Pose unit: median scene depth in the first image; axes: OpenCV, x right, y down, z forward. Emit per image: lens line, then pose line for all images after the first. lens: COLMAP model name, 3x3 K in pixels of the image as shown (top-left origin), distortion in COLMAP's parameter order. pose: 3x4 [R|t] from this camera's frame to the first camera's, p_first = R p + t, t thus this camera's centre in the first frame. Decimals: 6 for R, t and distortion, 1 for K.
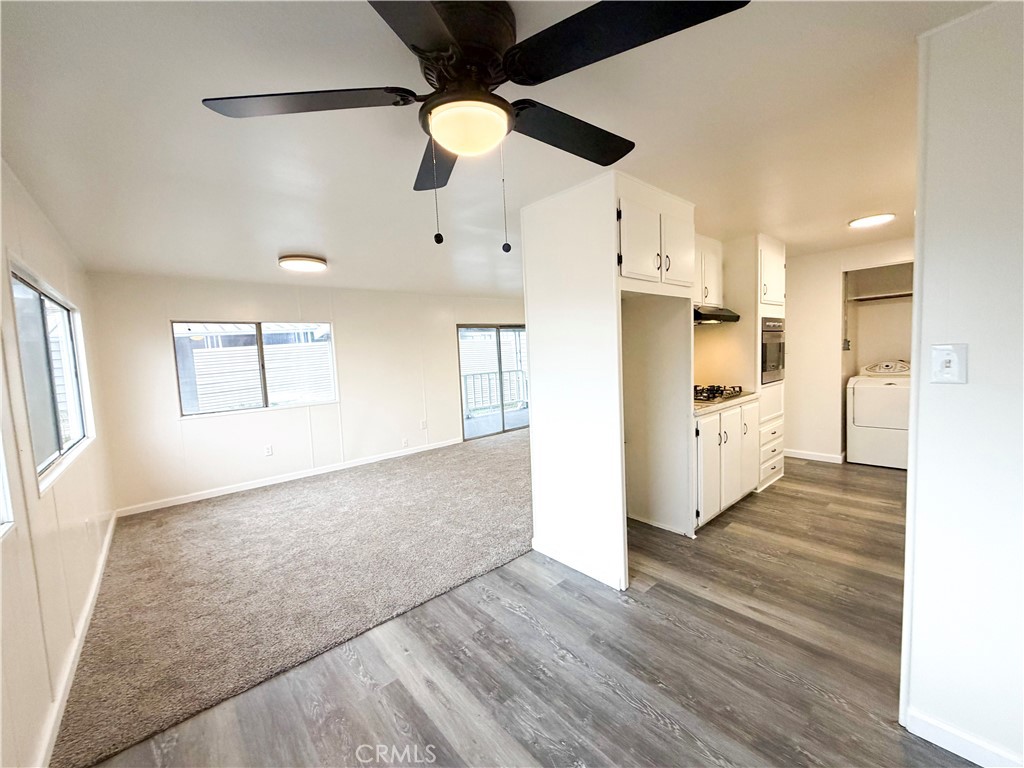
lens RADIAL K [[408.8, 0, 503.8], [0, 408.8, 383.8], [0, 0, 1]] dist [0.001613, -0.000506]
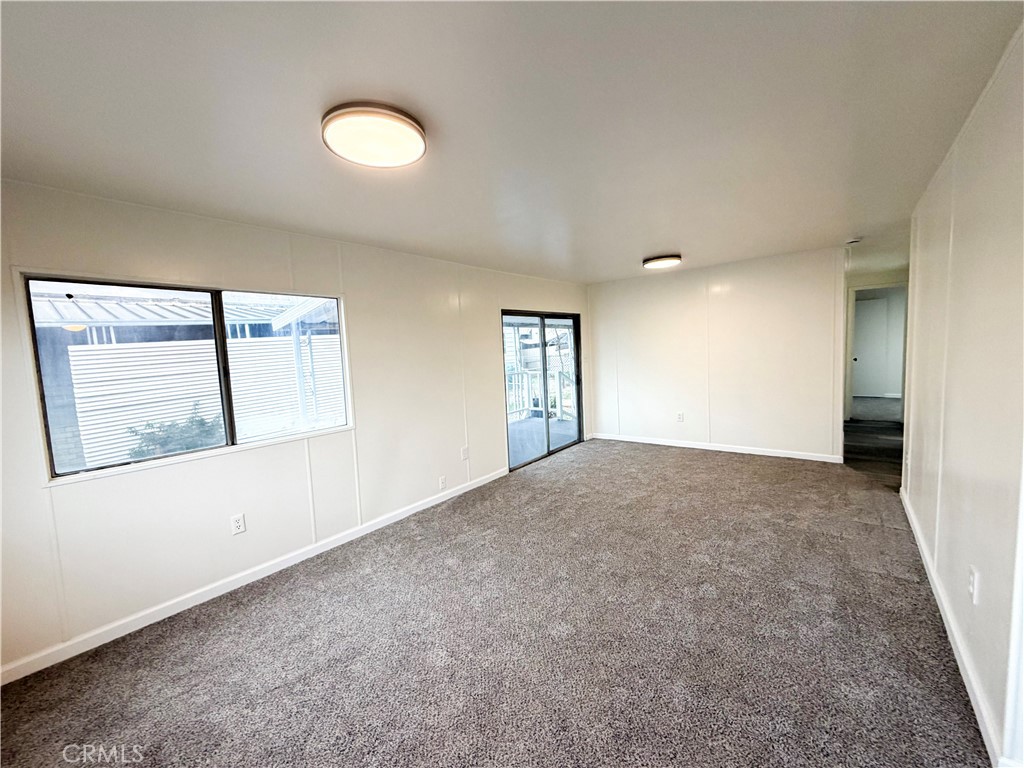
lens RADIAL K [[408.8, 0, 503.9], [0, 408.8, 384.3], [0, 0, 1]] dist [0.001613, -0.000506]
pose [[0.985045, -0.012597, 0.171838, -0.344020], [0.012962, 0.999915, -0.001005, -0.020745], [-0.171811, 0.003217, 0.985125, 0.431620]]
